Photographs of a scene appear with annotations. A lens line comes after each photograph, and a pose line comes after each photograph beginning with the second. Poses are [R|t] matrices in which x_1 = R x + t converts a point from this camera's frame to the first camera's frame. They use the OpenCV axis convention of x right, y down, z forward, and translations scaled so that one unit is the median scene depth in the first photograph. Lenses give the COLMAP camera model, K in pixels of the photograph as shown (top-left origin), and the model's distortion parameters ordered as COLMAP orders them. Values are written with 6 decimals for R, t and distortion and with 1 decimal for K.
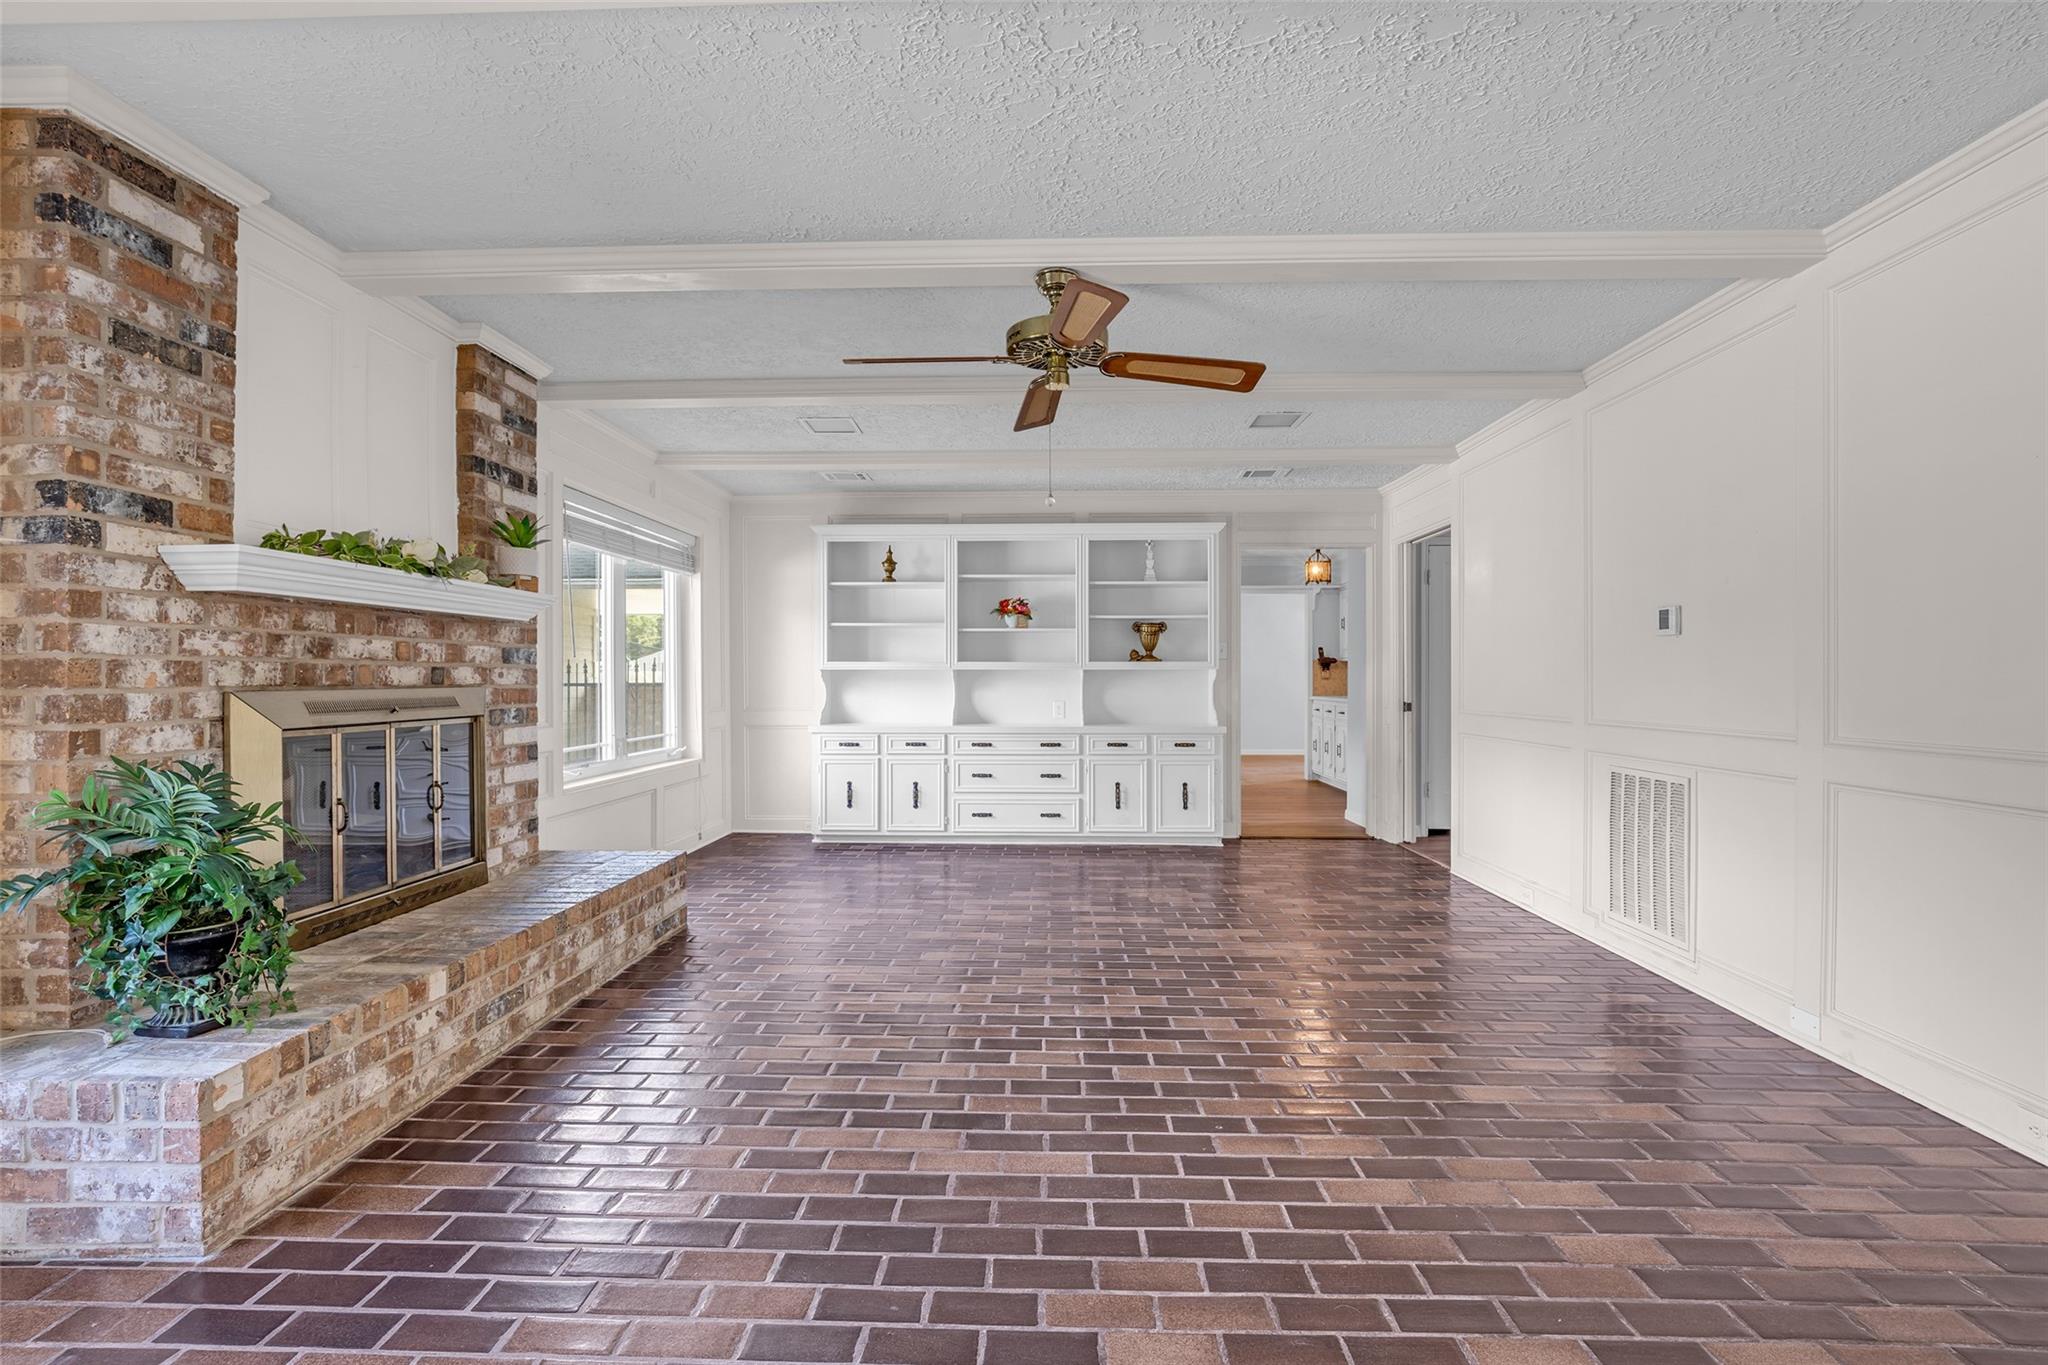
lens RADIAL K [[950.0, 0, 1022.7], [0, 950.0, 681.3], [0, 0, 1]] dist [0.000065, -0.000123]
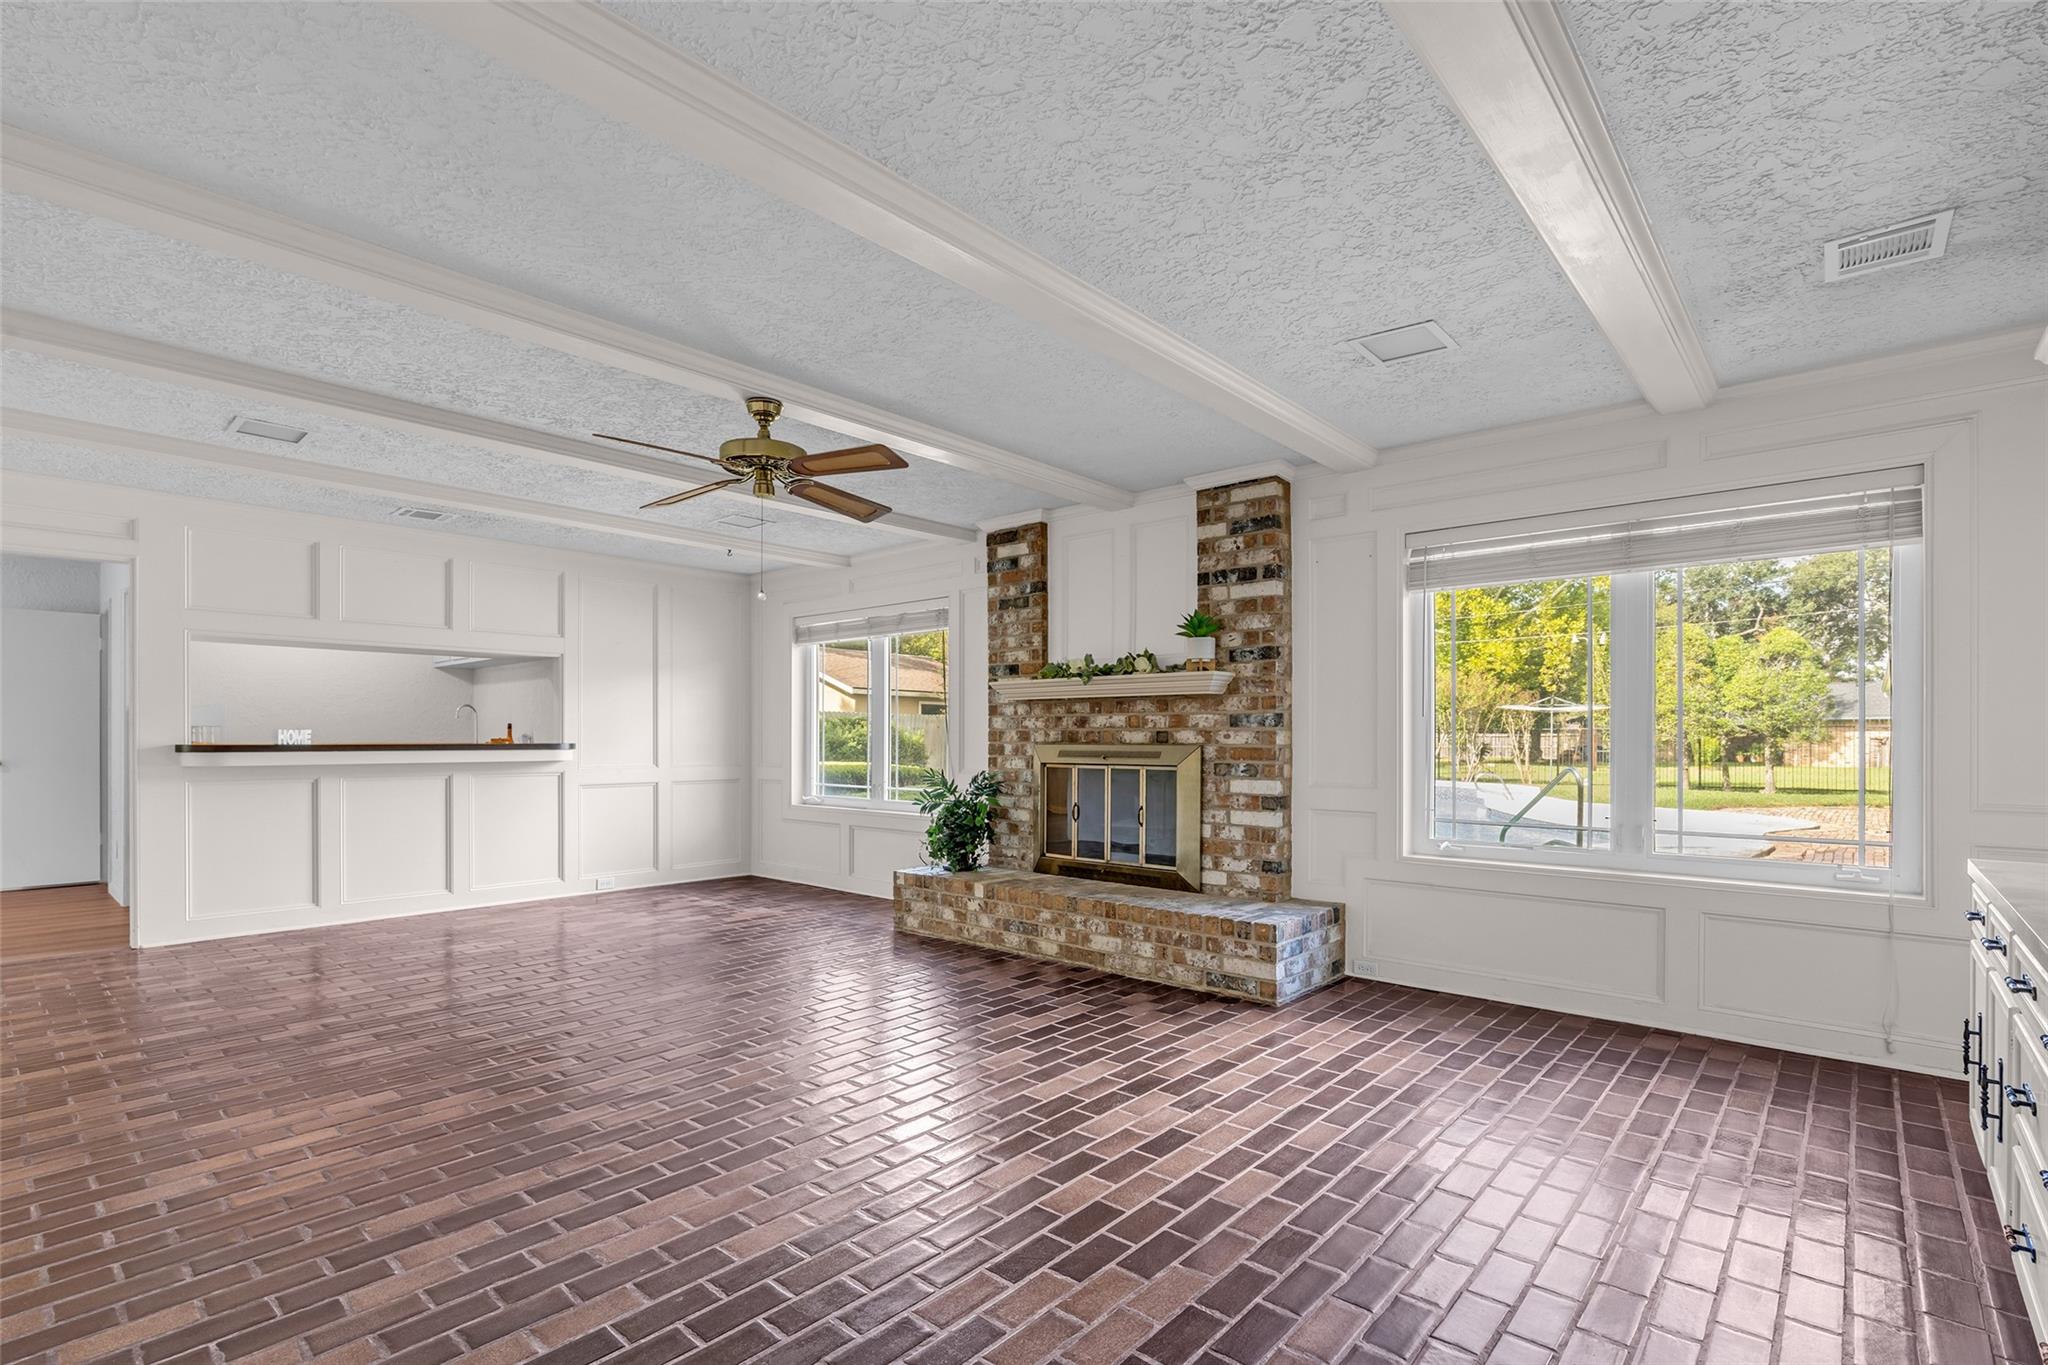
lens RADIAL K [[950.0, 0, 1024.1], [0, 950.0, 741.4], [0, 0, 1]] dist [0.000065, -0.000123]
pose [[-0.635157, 0.001865, -0.772381, 0.730686], [-0.004981, 0.999966, 0.006510, -0.008412], [0.772367, 0.007982, -0.635126, 1.956462]]
